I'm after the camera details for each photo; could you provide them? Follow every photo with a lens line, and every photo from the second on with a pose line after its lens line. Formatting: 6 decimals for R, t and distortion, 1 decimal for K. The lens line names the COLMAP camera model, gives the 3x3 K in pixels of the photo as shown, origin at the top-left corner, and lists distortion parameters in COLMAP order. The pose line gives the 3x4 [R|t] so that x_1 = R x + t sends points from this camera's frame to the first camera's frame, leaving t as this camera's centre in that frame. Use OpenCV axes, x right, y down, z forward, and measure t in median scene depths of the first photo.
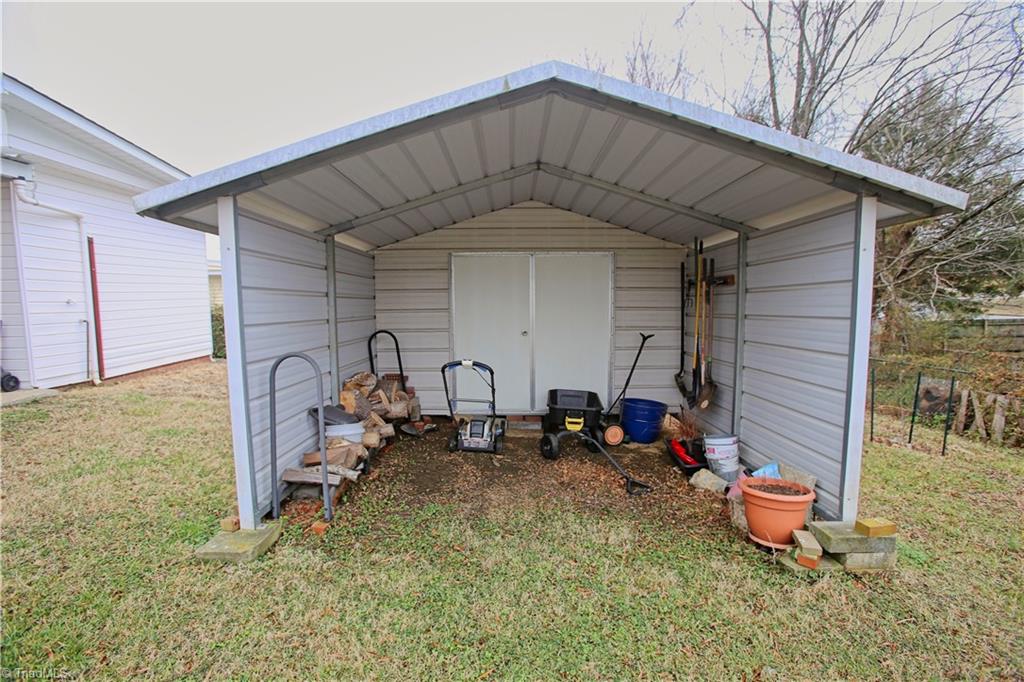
lens RADIAL K [[475.3, 0, 519.2], [0, 475.3, 336.3], [0, 0, 1]] dist [-0.042069, 0.000166]
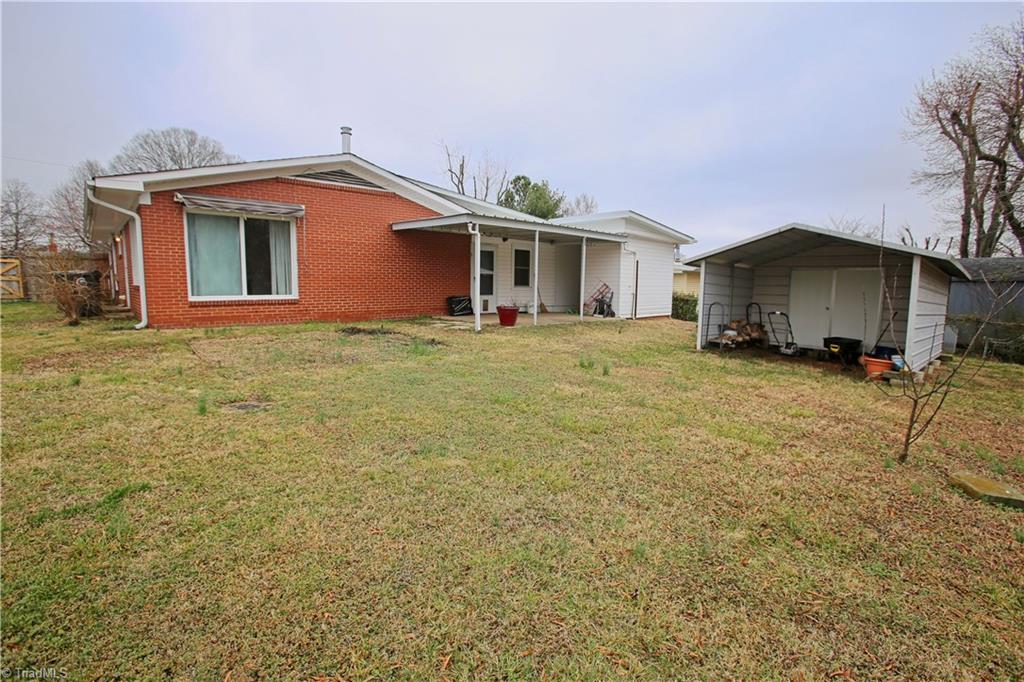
lens RADIAL K [[475.3, 0, 515.2], [0, 475.3, 339.0], [0, 0, 1]] dist [-0.042069, 0.000166]
pose [[0.667306, 0.104739, -0.737382, 0.697467], [-0.091257, 0.994101, 0.058619, 0.147544], [0.739171, 0.028174, 0.672928, -1.508927]]
